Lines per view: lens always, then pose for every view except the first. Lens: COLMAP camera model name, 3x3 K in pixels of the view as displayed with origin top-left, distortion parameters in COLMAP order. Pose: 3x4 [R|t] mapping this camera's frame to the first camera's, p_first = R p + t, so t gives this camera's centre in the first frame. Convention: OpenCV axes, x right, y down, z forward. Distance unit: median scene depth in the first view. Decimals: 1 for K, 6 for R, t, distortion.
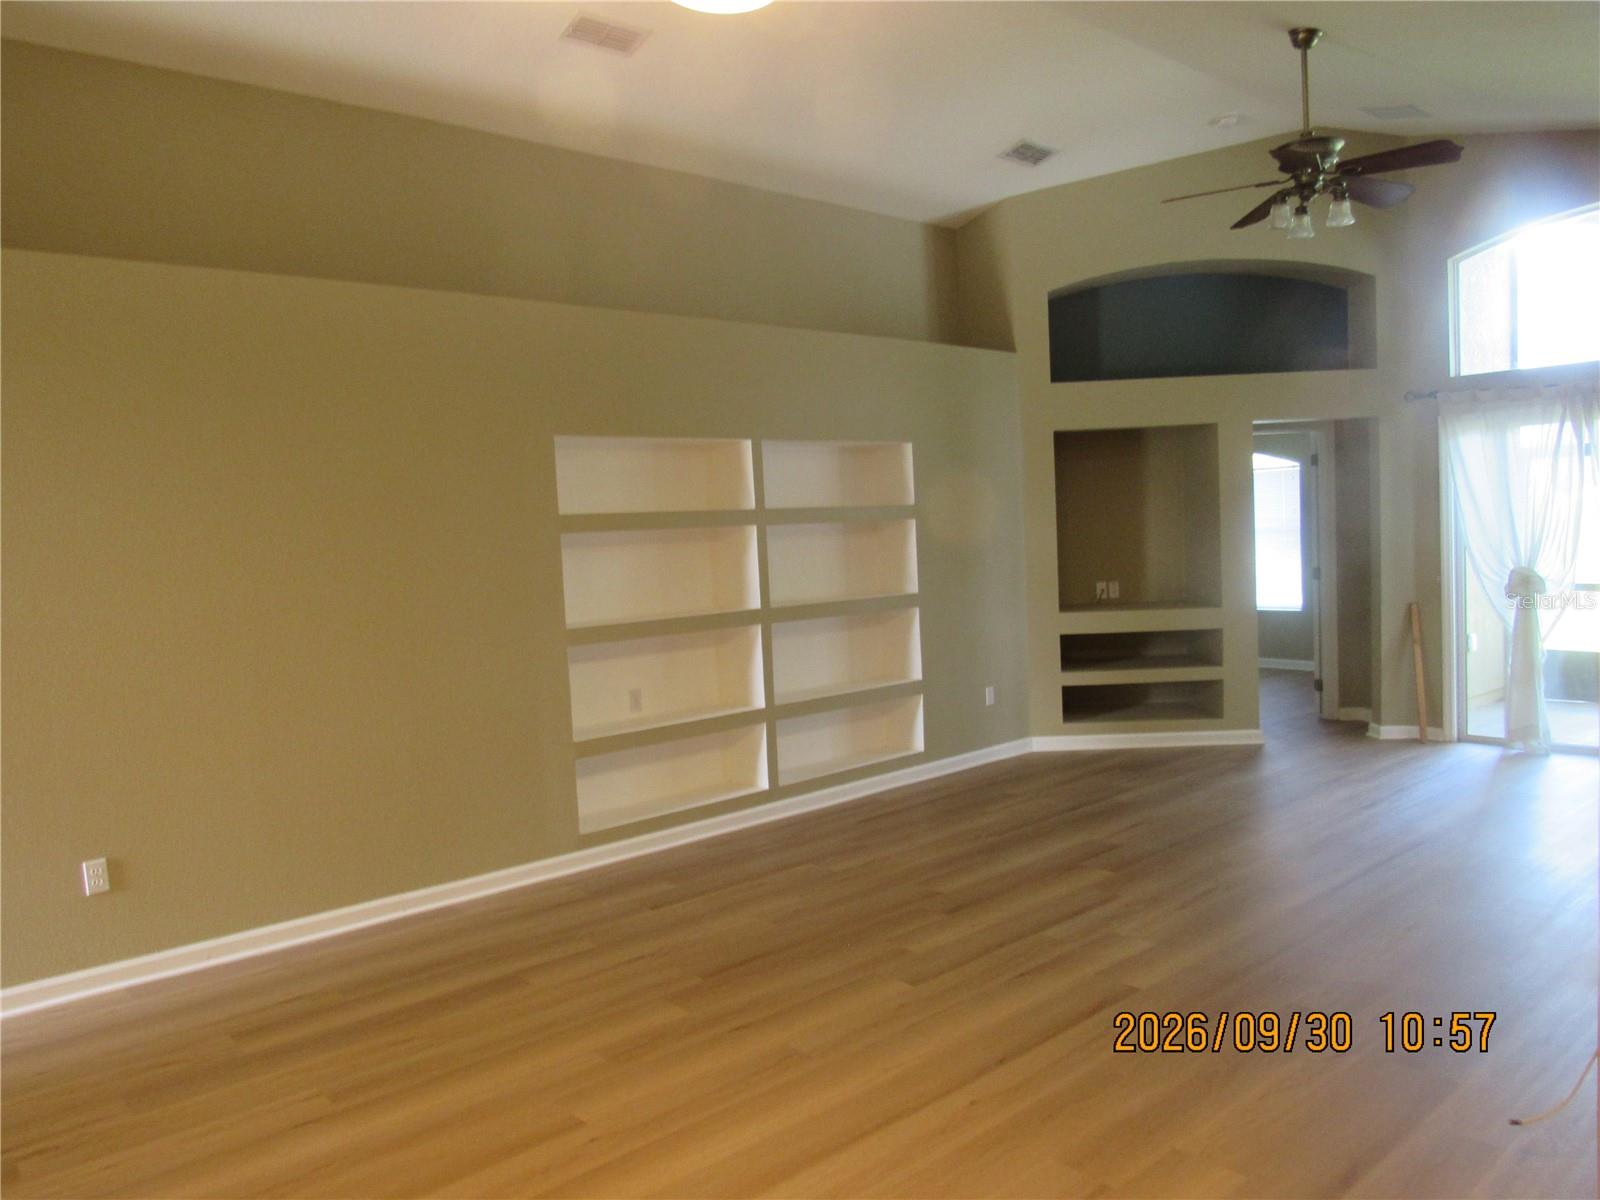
lens RADIAL K [[1150.6, 0, 792.3], [0, 1150.6, 605.8], [0, 0, 1]] dist [-0.032369, 0.003975]
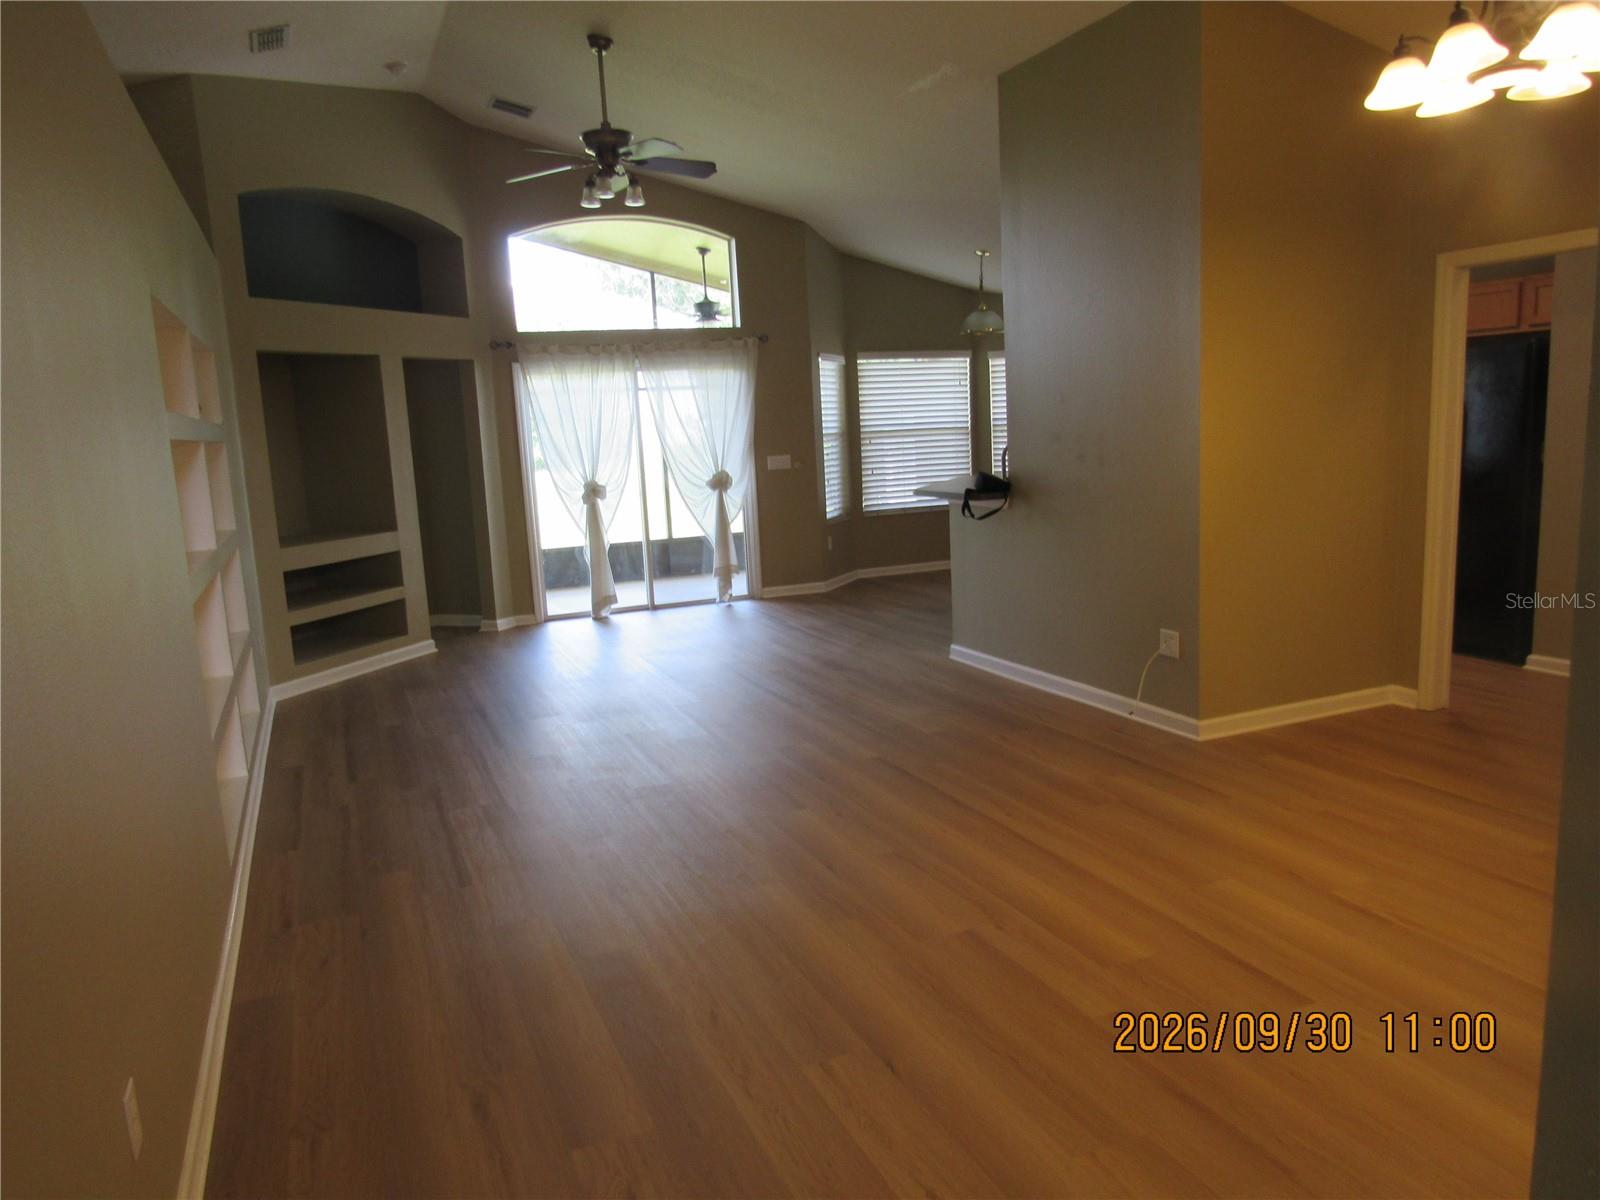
lens RADIAL K [[1139.6, 0, 789.7], [0, 1139.6, 609.5], [0, 0, 1]] dist [-0.021482, 0.004164]
pose [[0.327725, -0.128543, 0.935988, -0.705497], [0.098418, 0.989956, 0.101495, 0.003305], [-0.939633, 0.058856, 0.337084, 0.429092]]
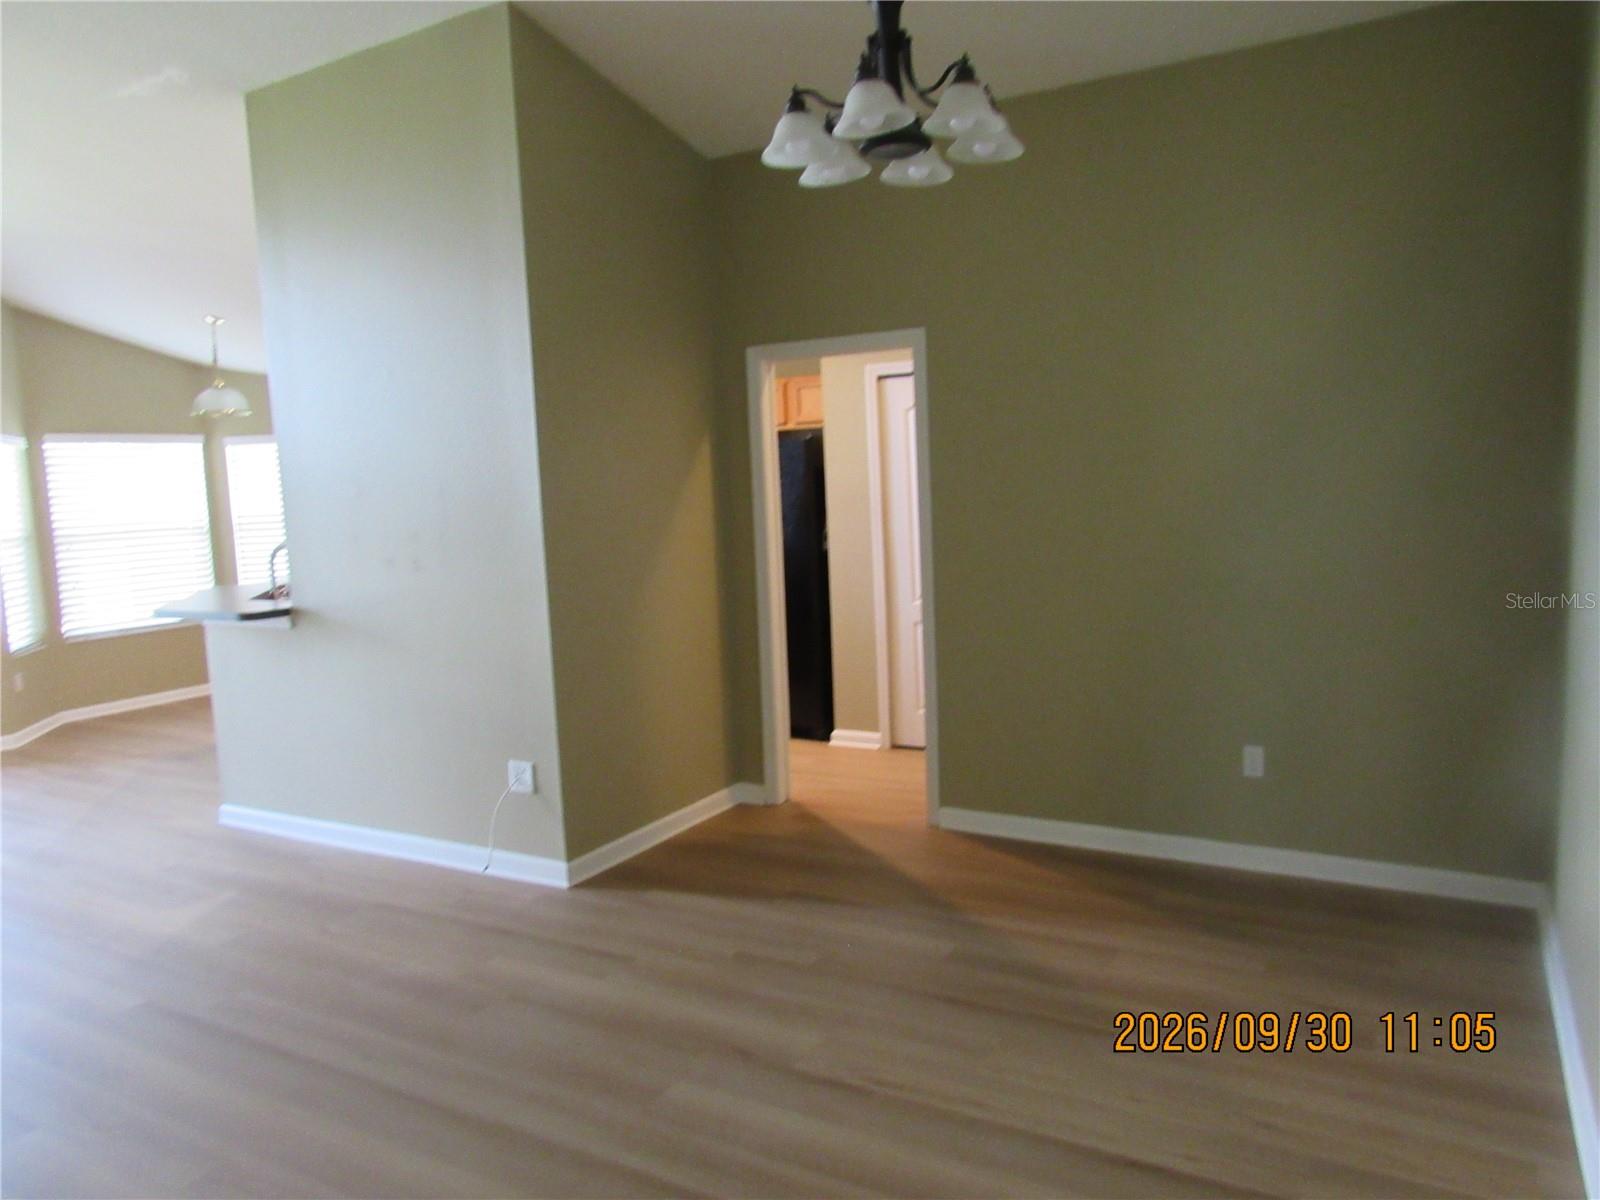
lens RADIAL K [[1142.0, 0, 779.3], [0, 1142.0, 592.3], [0, 0, 1]] dist [0.021769, -0.041410]
pose [[-0.300450, -0.038982, 0.953001, -0.532631], [0.127978, 0.988482, 0.080781, -0.013922], [-0.945173, 0.146233, -0.292001, 0.502932]]
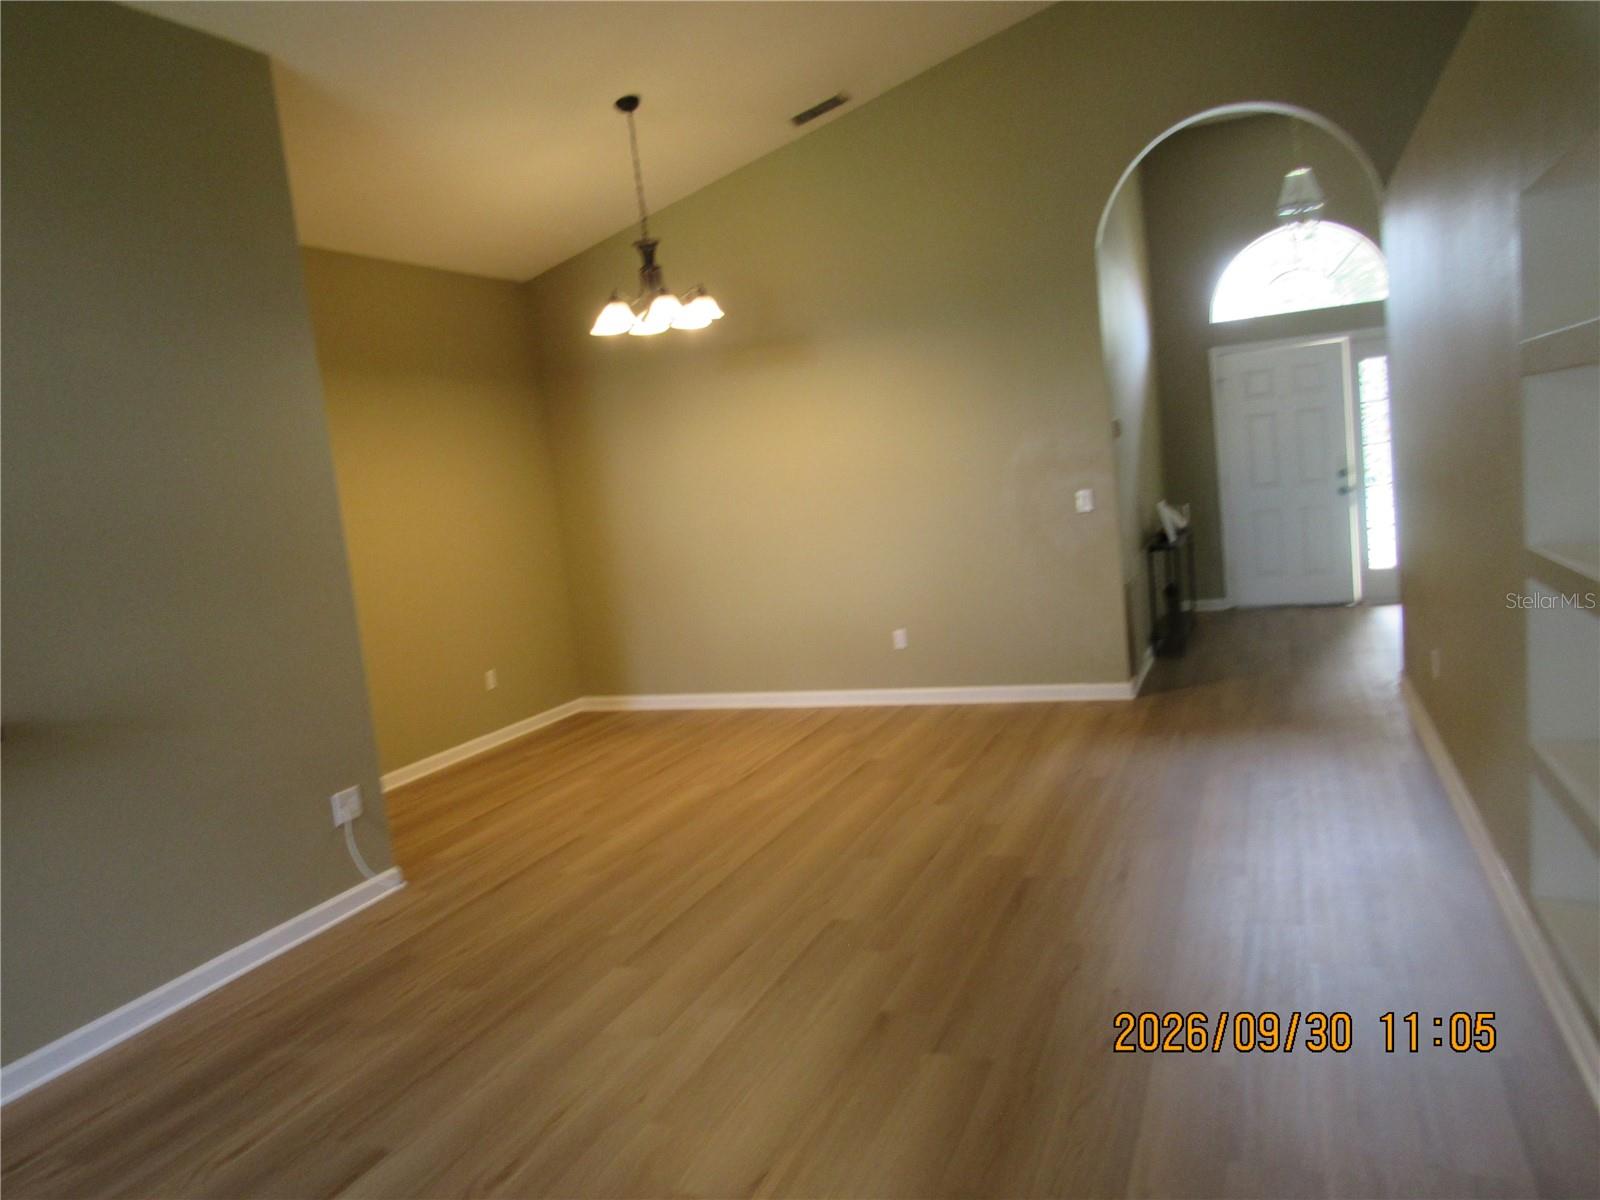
lens RADIAL K [[1151.3, 0, 778.6], [0, 1151.3, 609.1], [0, 0, 1]] dist [-0.025064, -0.004579]
pose [[-0.890749, 0.189962, -0.412893, 0.370627], [0.115205, 0.973165, 0.199195, -0.103333], [0.439652, 0.129865, -0.888730, 1.318504]]
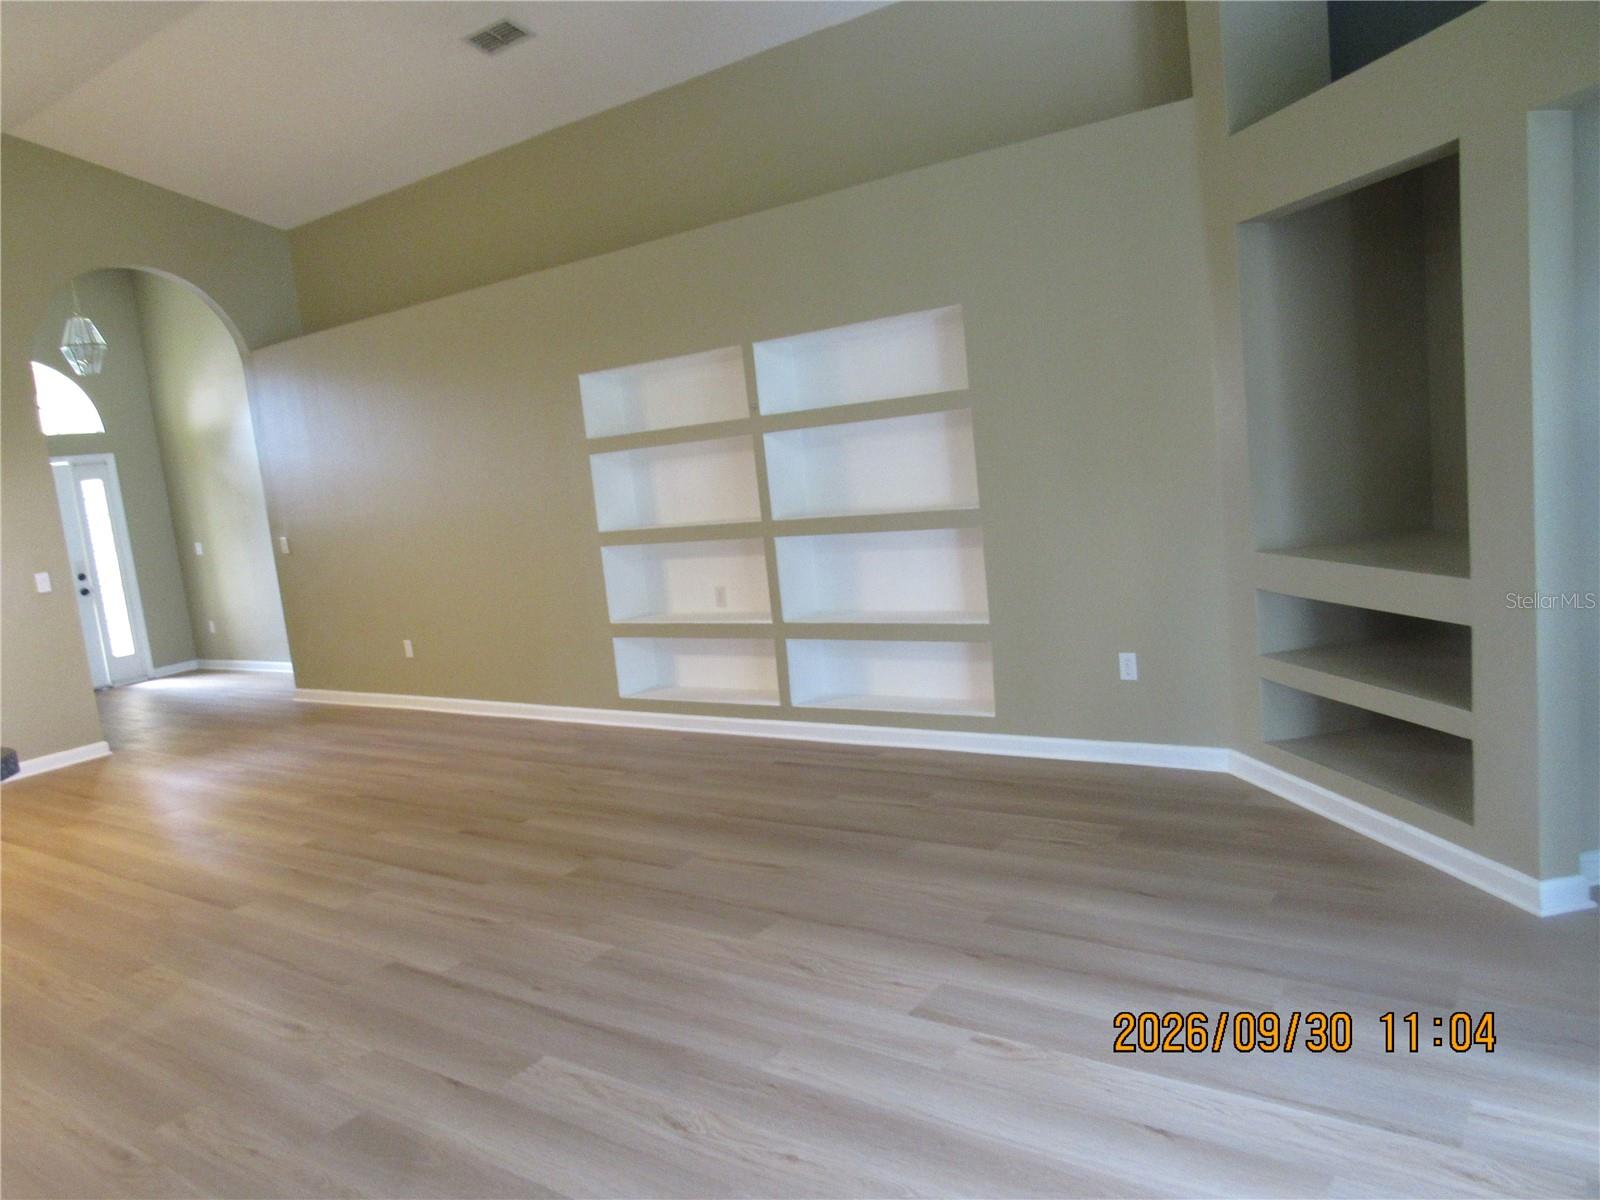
lens RADIAL K [[1150.6, 0, 792.3], [0, 1150.6, 605.8], [0, 0, 1]] dist [-0.032369, 0.003975]
pose [[0.223468, 0.152435, -0.962718, 1.031795], [0.032549, 0.985978, 0.163673, -0.095154], [0.974168, -0.067911, 0.215373, 0.915674]]
